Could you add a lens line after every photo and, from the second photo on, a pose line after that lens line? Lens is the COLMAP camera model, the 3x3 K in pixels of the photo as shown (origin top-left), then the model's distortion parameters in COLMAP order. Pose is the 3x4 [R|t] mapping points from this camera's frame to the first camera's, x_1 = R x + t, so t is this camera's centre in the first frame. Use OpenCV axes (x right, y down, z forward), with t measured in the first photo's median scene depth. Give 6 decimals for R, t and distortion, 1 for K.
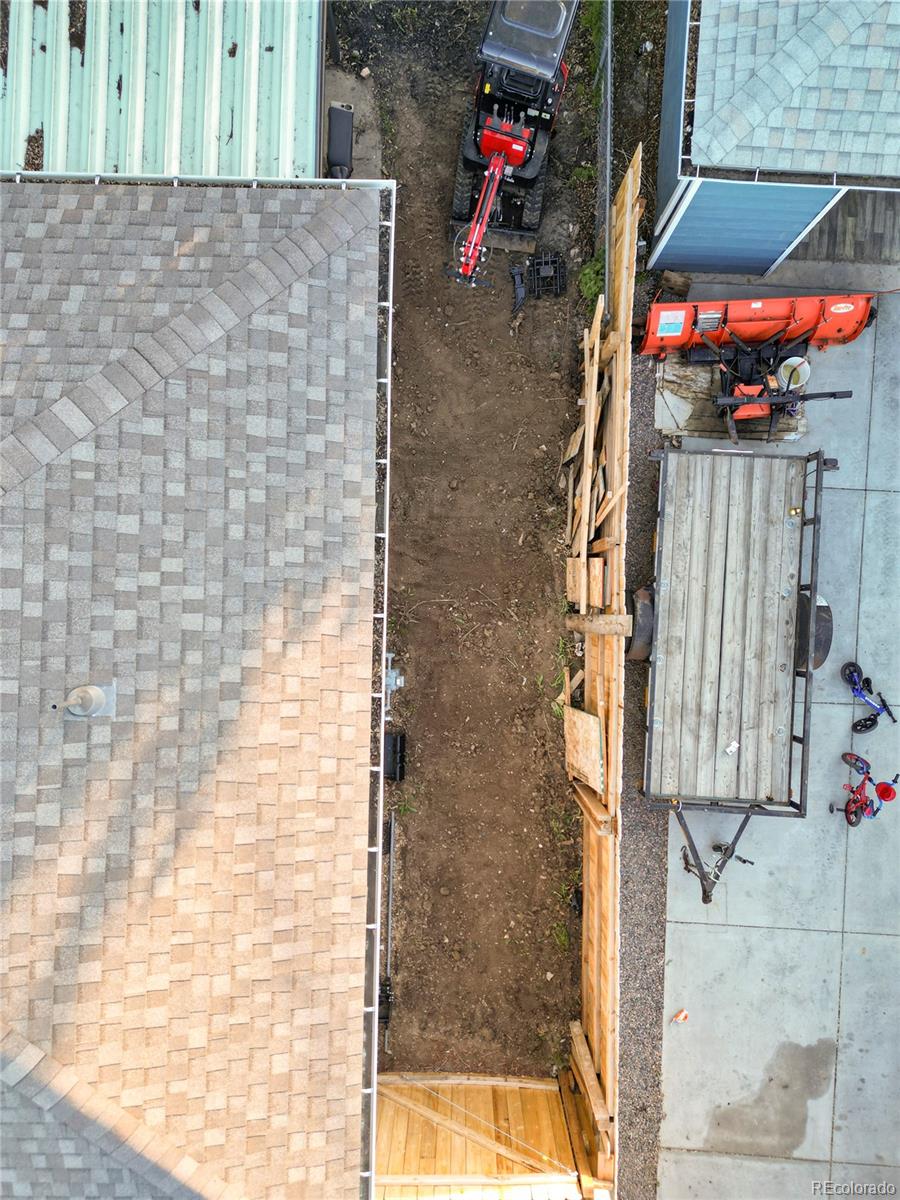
lens RADIAL K [[824.6, 0, 450.2], [0, 824.6, 603.9], [0, 0, 1]] dist [0.071023, -0.001707]
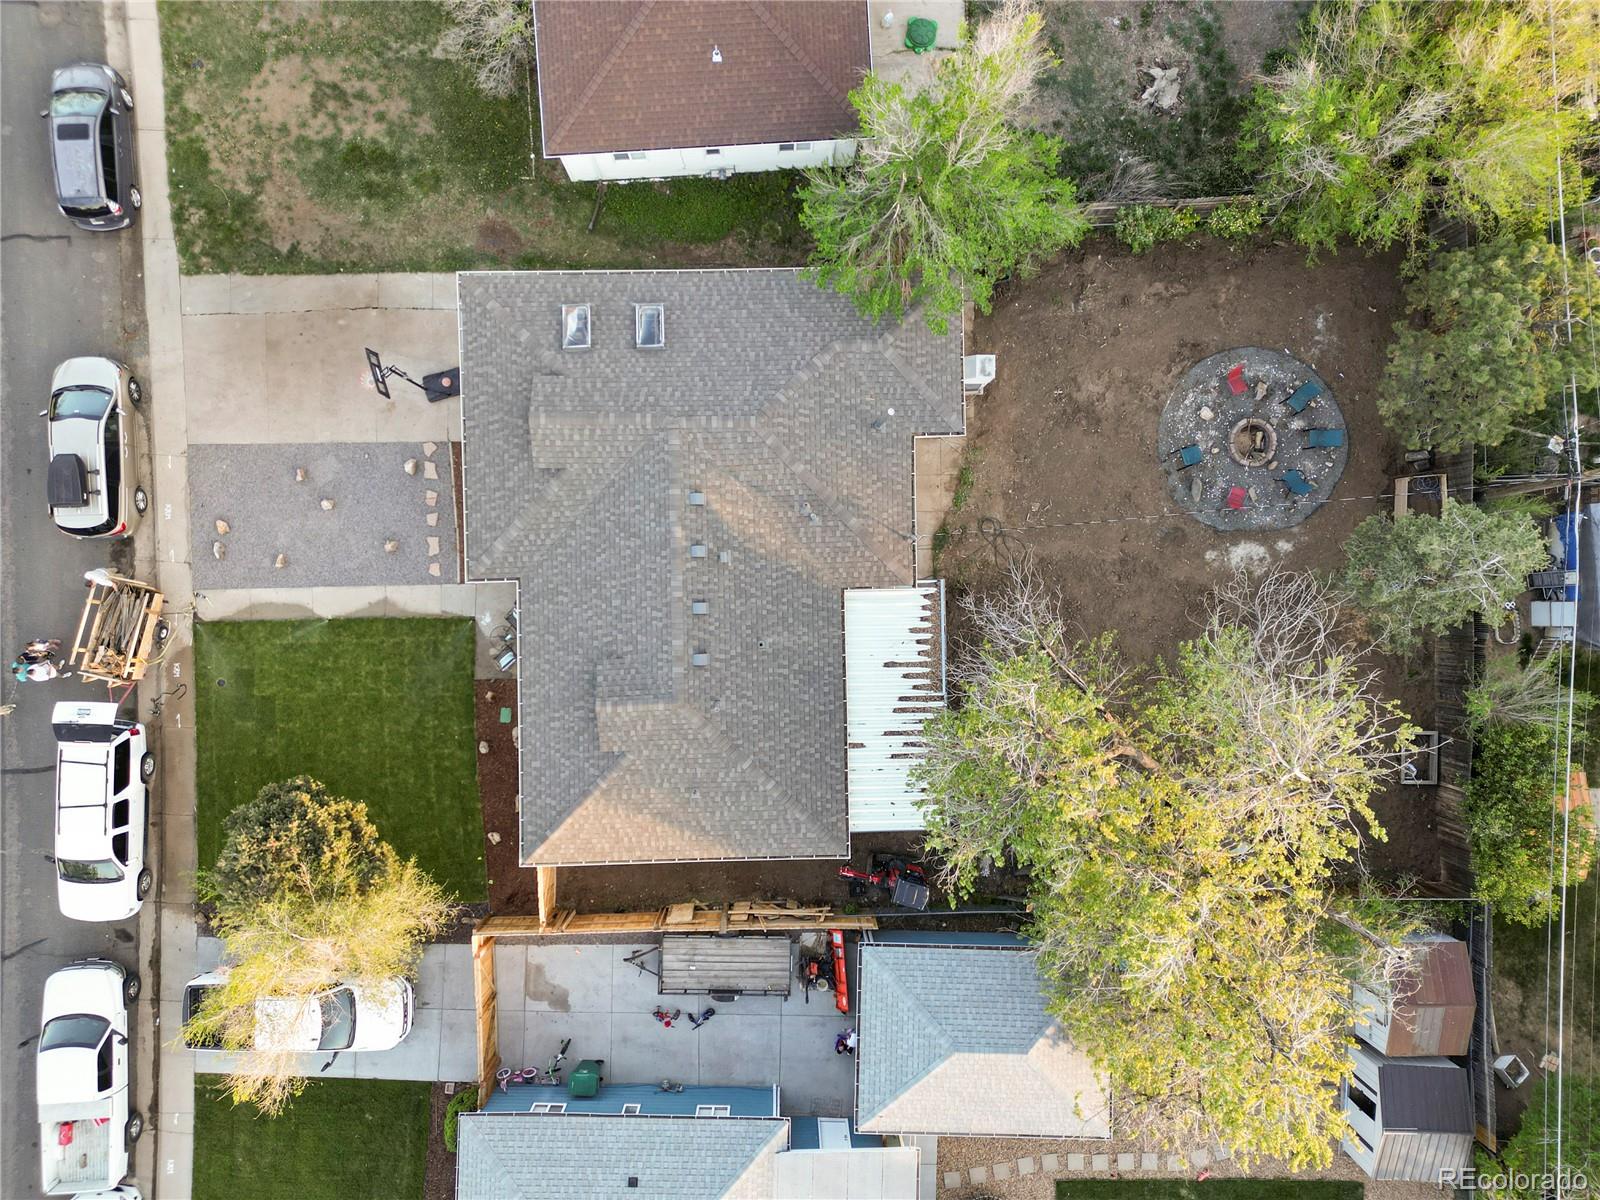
lens RADIAL K [[1099.5, 0, 803.6], [0, 1099.5, 598.5], [0, 0, 1]] dist [0.071023, -0.001707]
pose [[0.035224, 0.999378, 0.001499, -0.855387], [-0.999365, 0.035231, -0.005331, -0.247818], [-0.005380, -0.001310, 0.999985, -2.613938]]
